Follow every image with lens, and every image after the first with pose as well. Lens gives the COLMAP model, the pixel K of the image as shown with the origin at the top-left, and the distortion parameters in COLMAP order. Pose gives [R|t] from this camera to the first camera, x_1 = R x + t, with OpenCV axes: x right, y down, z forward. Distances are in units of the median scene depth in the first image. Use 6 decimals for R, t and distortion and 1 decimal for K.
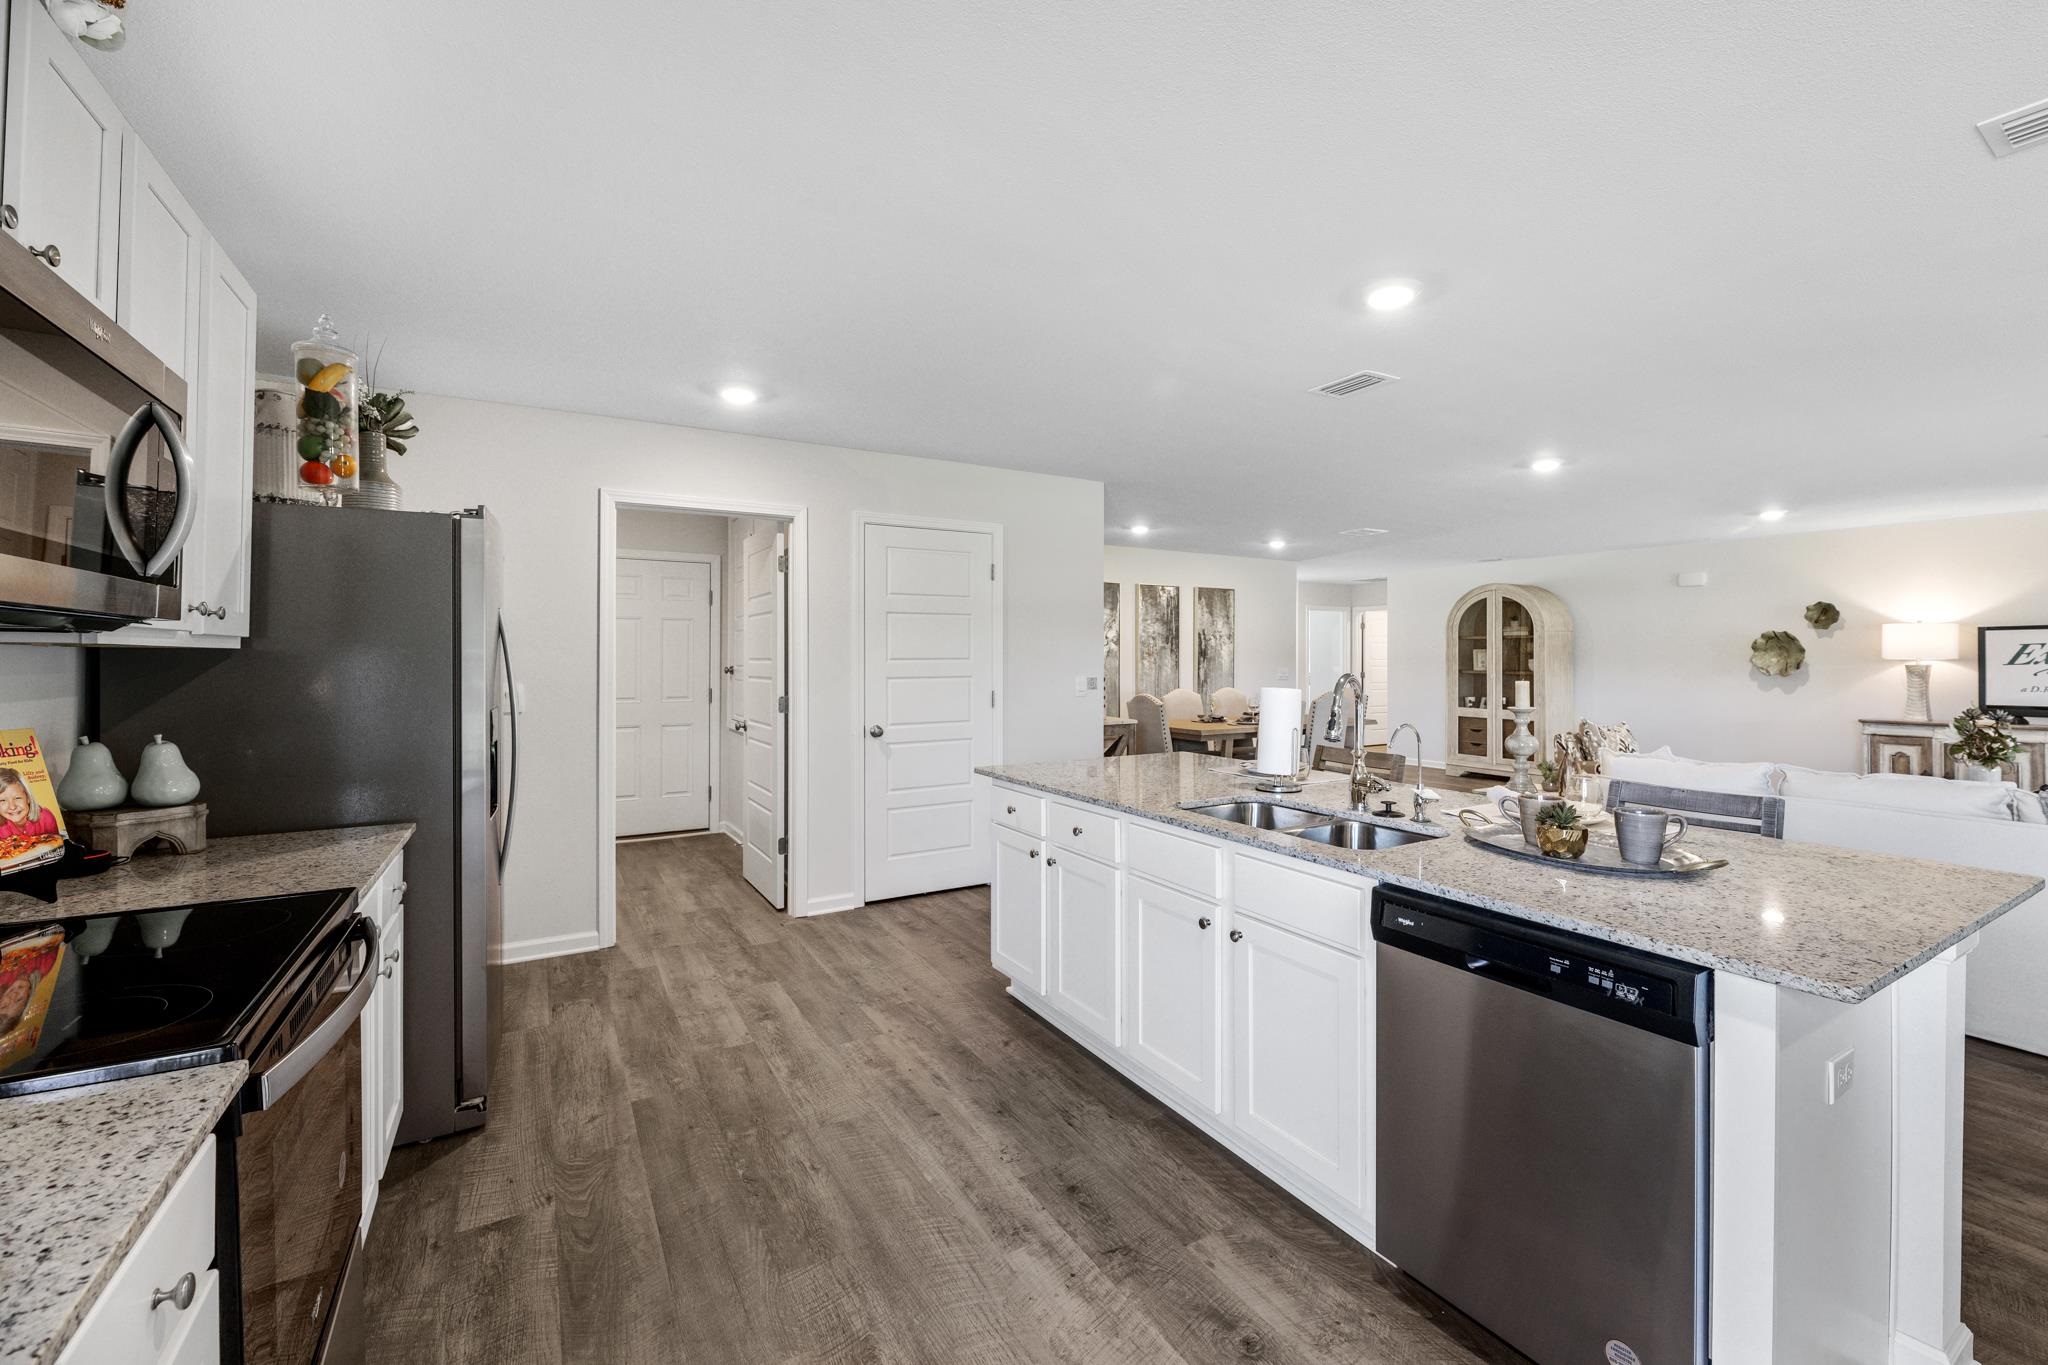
lens RADIAL K [[845.3, 0, 1073.8], [0, 845.3, 674.4], [0, 0, 1]] dist [0.001284, -0.004517]
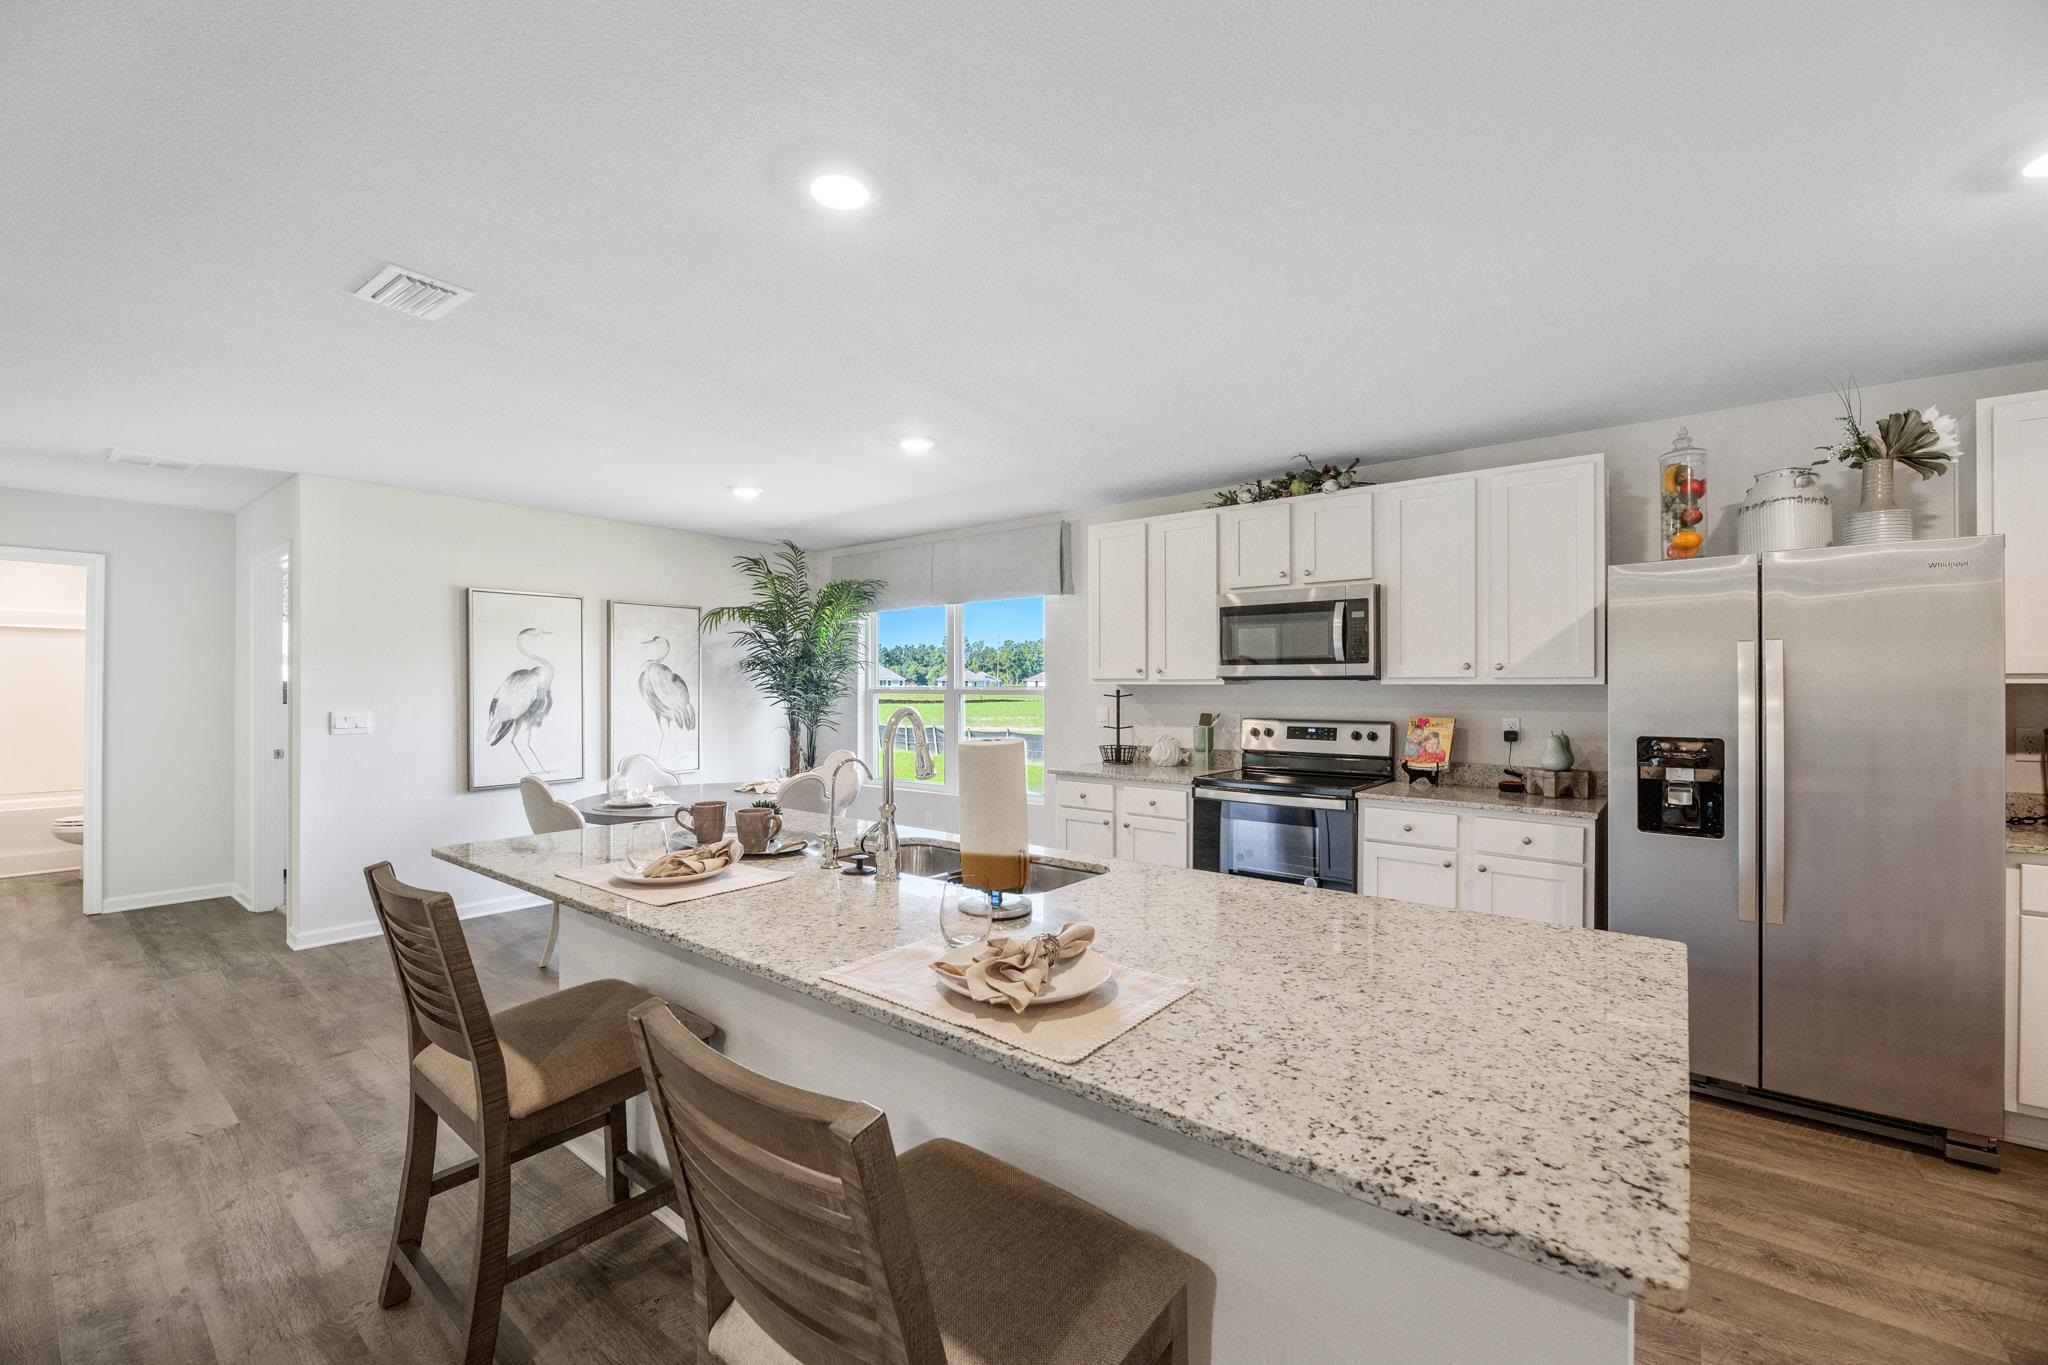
lens RADIAL K [[845.3, 0, 1016.6], [0, 845.3, 686.5], [0, 0, 1]] dist [0.001284, -0.004517]
pose [[-0.947936, -0.002787, -0.318449, 0.480434], [-0.007620, 0.999874, 0.013933, -0.033719], [0.318370, 0.015634, -0.947838, 1.818182]]
